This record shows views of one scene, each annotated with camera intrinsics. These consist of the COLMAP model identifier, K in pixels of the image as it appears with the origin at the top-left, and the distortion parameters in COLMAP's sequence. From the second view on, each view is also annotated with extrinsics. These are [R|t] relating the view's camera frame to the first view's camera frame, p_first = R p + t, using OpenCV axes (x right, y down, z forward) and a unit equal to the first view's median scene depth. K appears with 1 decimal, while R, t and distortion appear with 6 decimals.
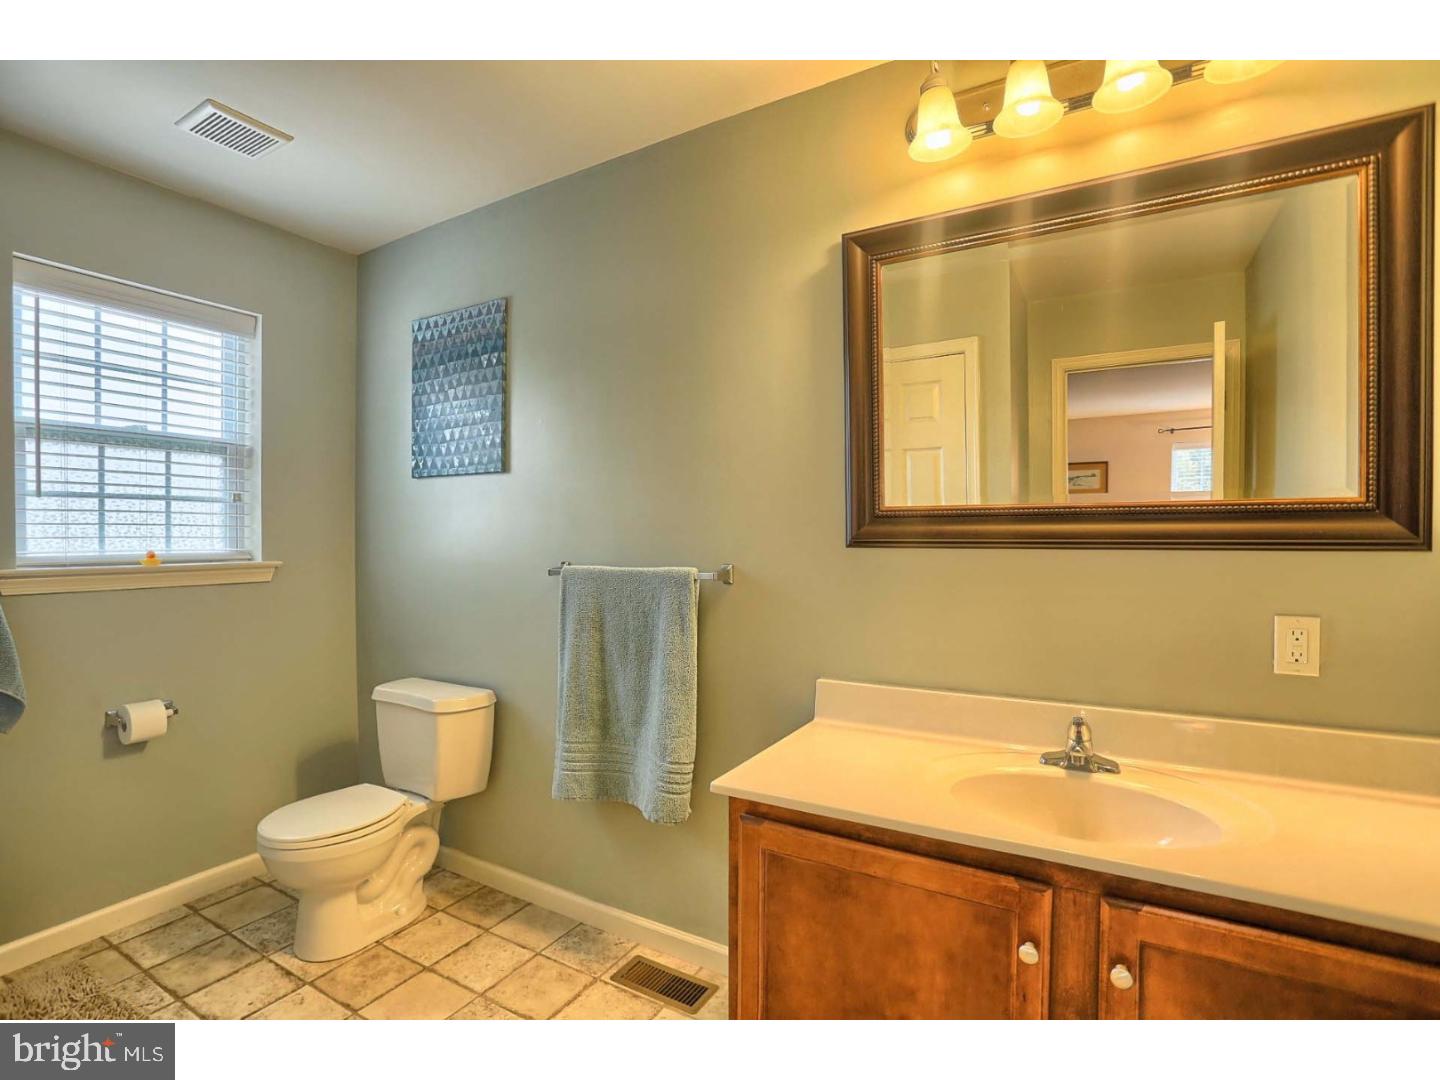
lens RADIAL K [[698.8, 0, 702.7], [0, 698.8, 540.2], [0, 0, 1]] dist [-0.073791, 0.032181]
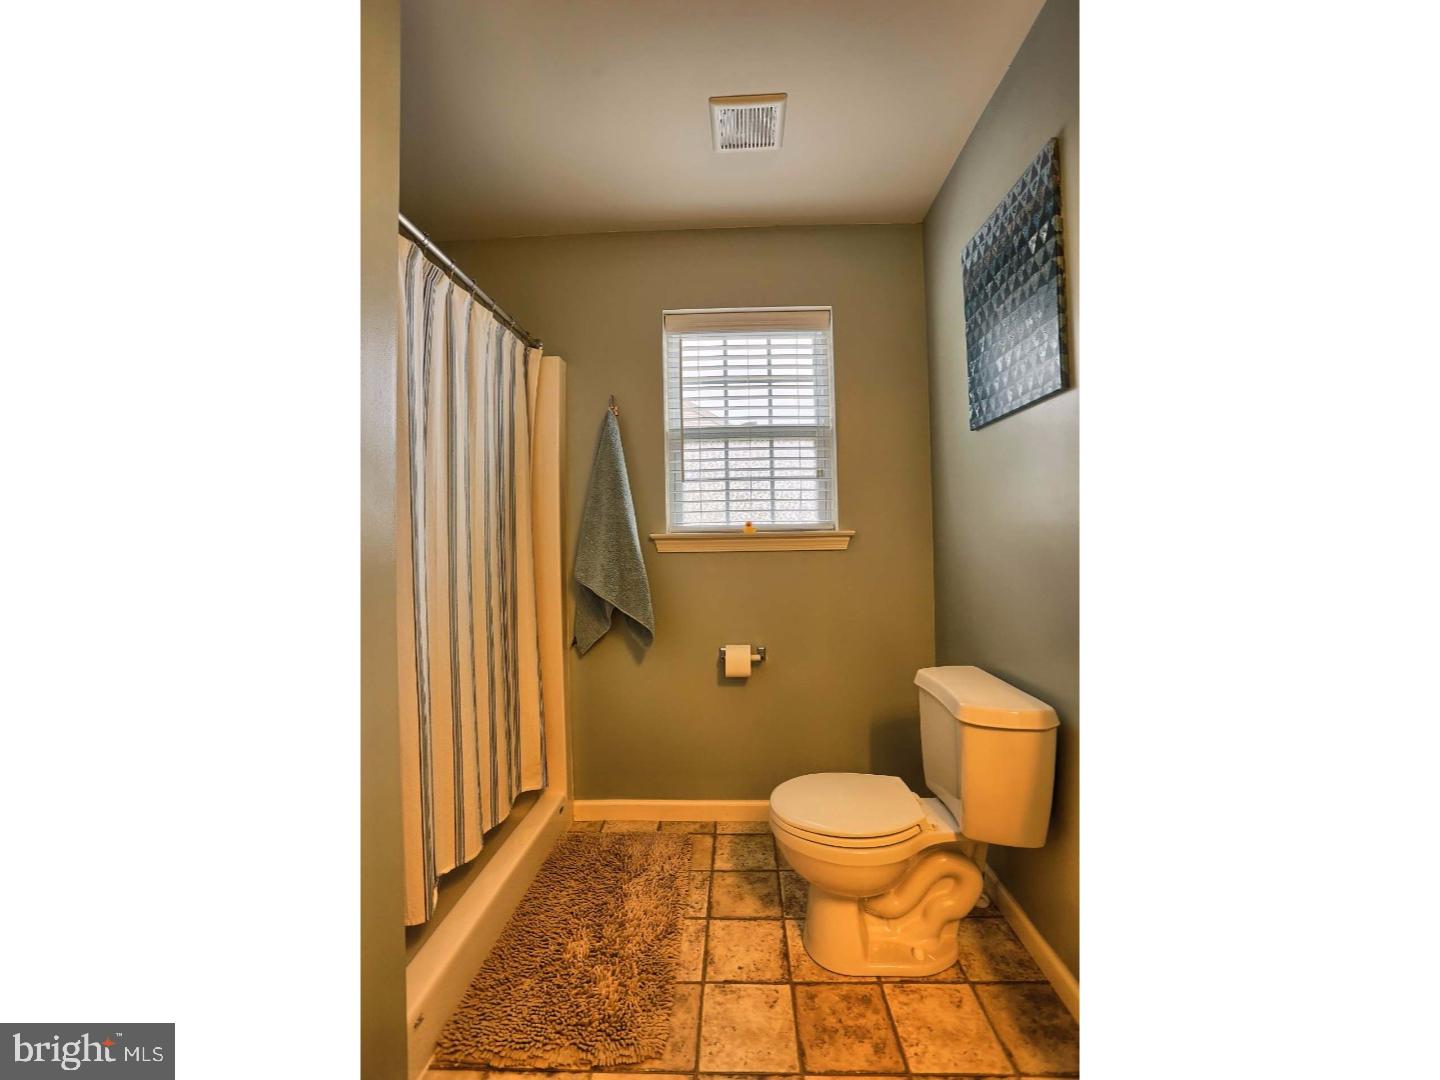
lens RADIAL K [[526.6, 0, 717.5], [0, 526.6, 527.5], [0, 0, 1]] dist [-0.068841, 0.028932]
pose [[0.484896, -0.022291, -0.874287, -0.017667], [0.009996, 0.999751, -0.019946, 0.044790], [0.874514, 0.000932, 0.484999, 0.470392]]
